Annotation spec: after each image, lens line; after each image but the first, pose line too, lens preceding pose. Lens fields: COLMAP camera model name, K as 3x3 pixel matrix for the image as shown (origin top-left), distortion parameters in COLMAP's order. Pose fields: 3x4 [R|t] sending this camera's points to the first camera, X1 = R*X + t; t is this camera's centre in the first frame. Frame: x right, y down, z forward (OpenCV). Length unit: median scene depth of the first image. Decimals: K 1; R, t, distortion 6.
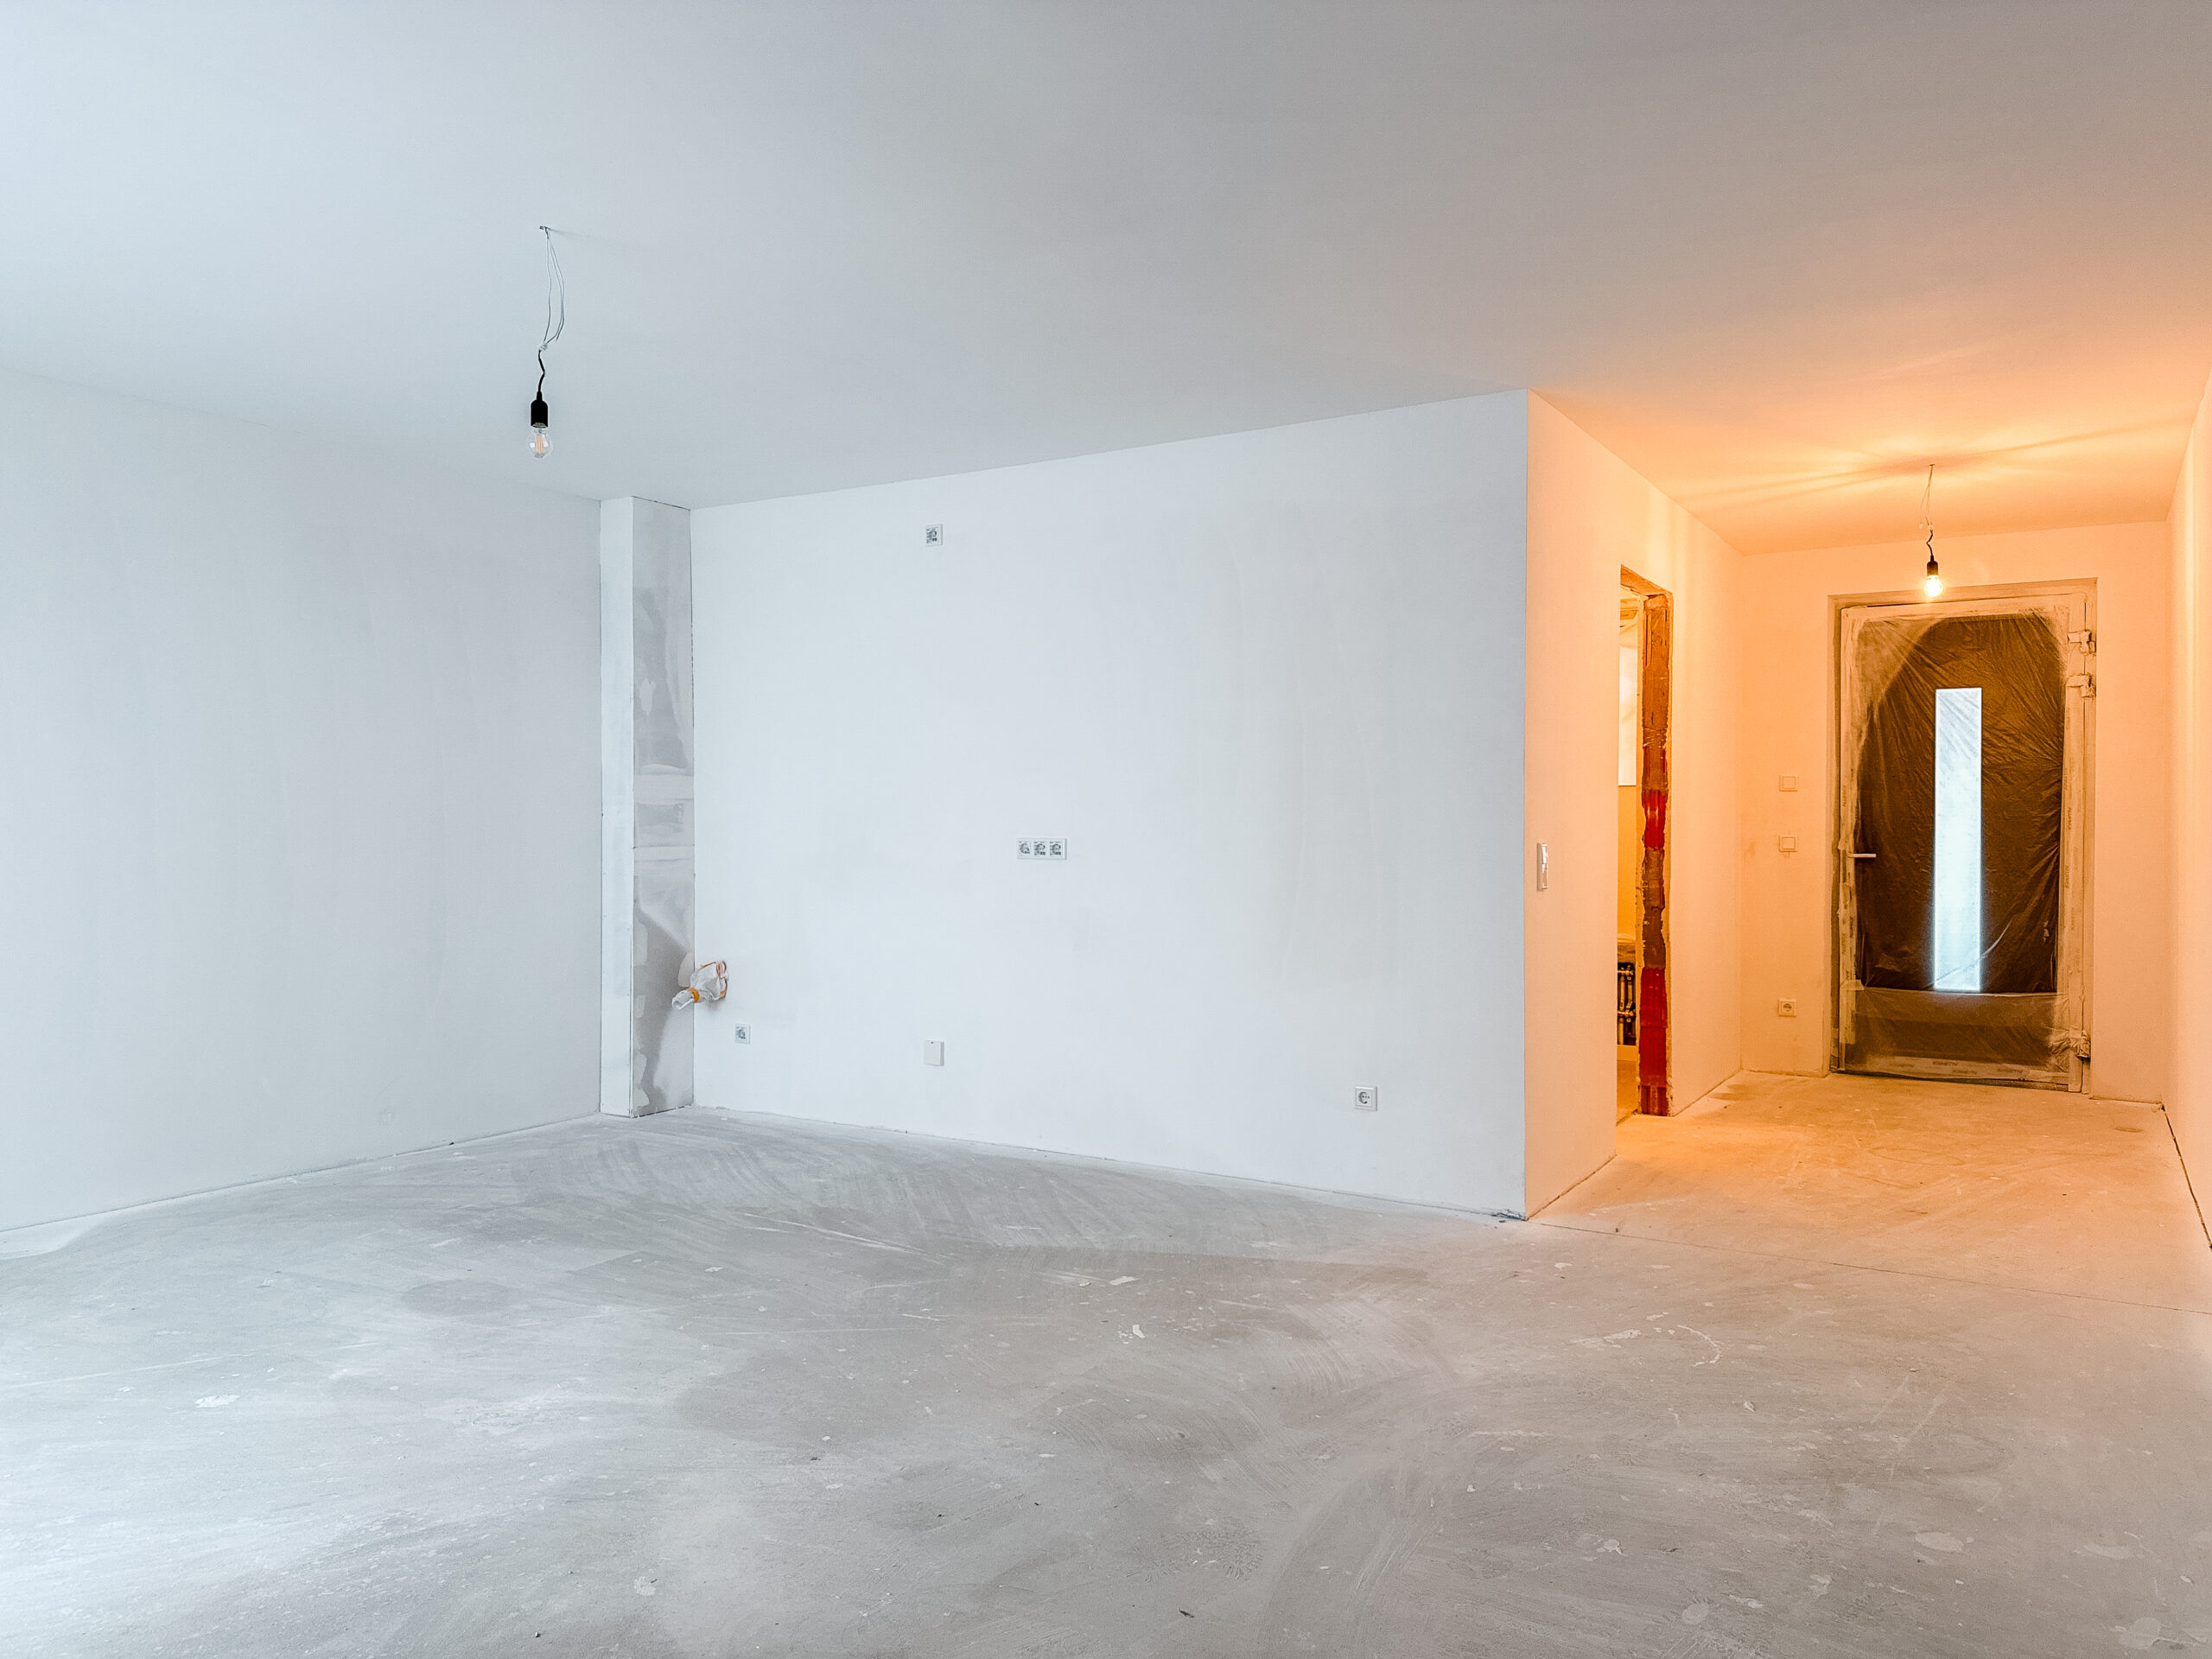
lens RADIAL K [[1659.5, 0, 1106.3], [0, 1659.5, 834.4], [0, 0, 1]] dist [0.081872, -0.087362]
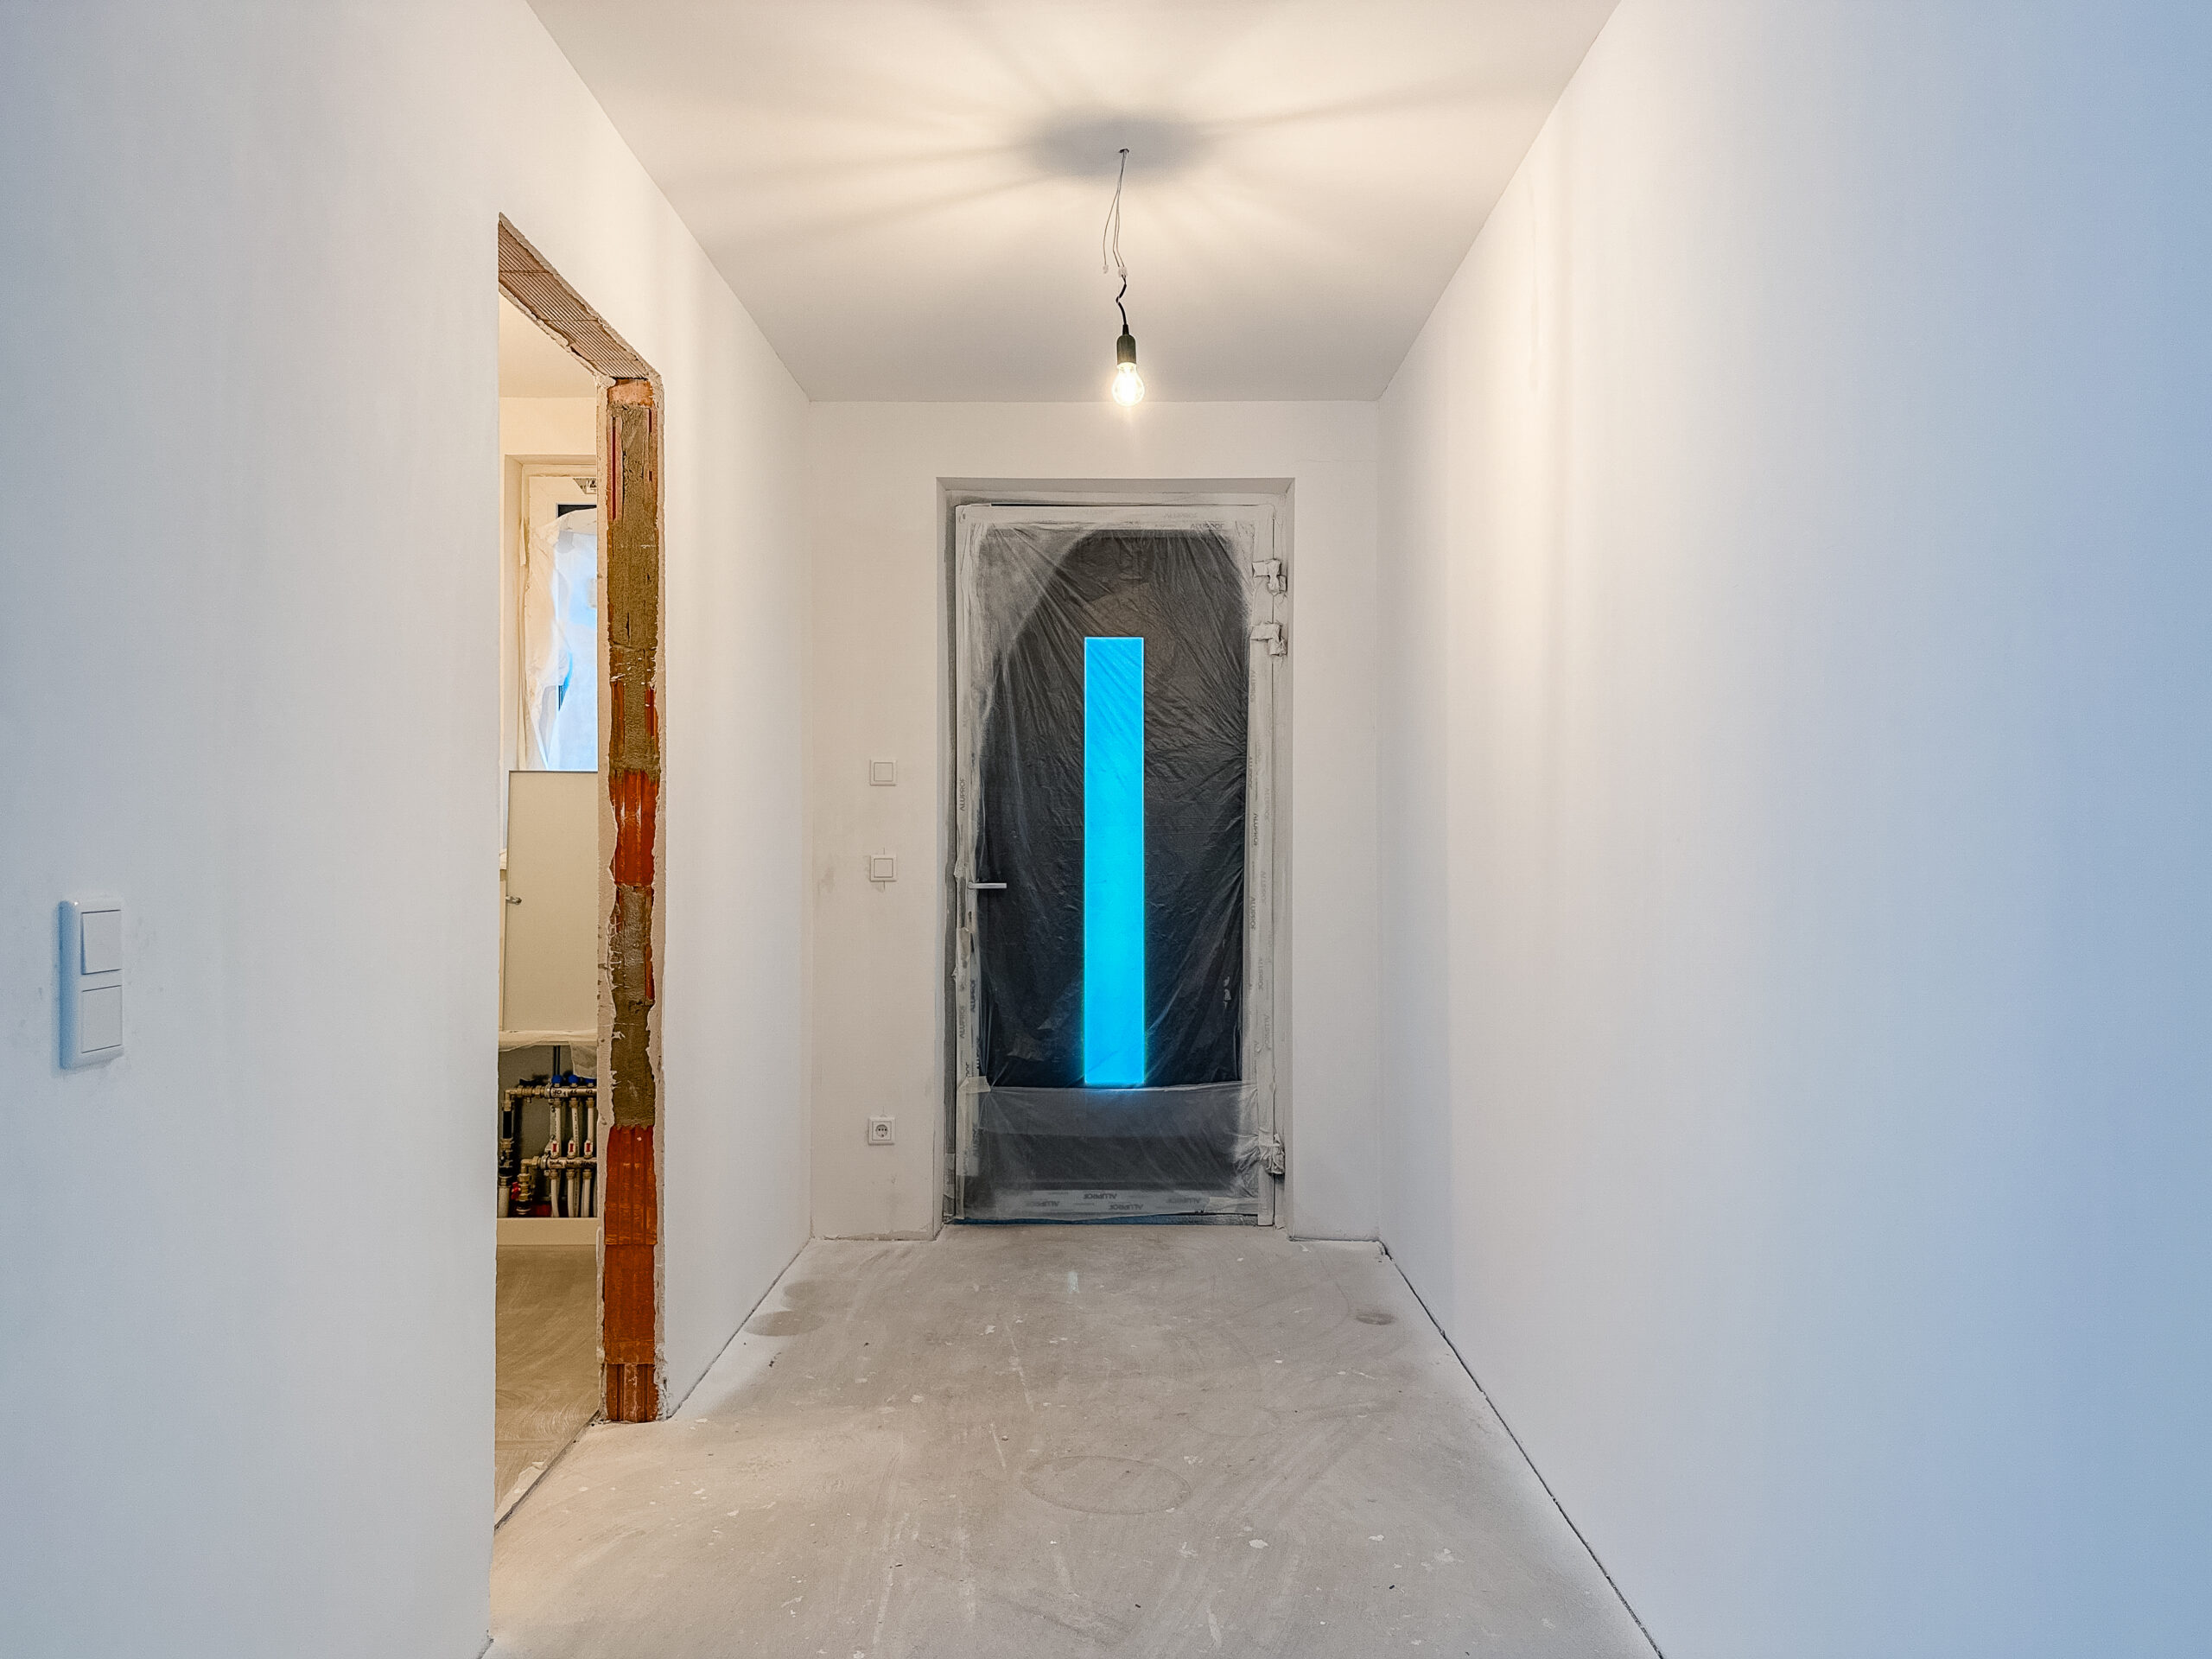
lens RADIAL K [[1659.5, 0, 1112.7], [0, 1659.5, 836.9], [0, 0, 1]] dist [0.081872, -0.087362]
pose [[0.868220, -0.001267, 0.496179, 0.180540], [0.005578, 0.999958, -0.007207, -0.001651], [-0.496149, 0.009025, 0.868191, 0.437015]]
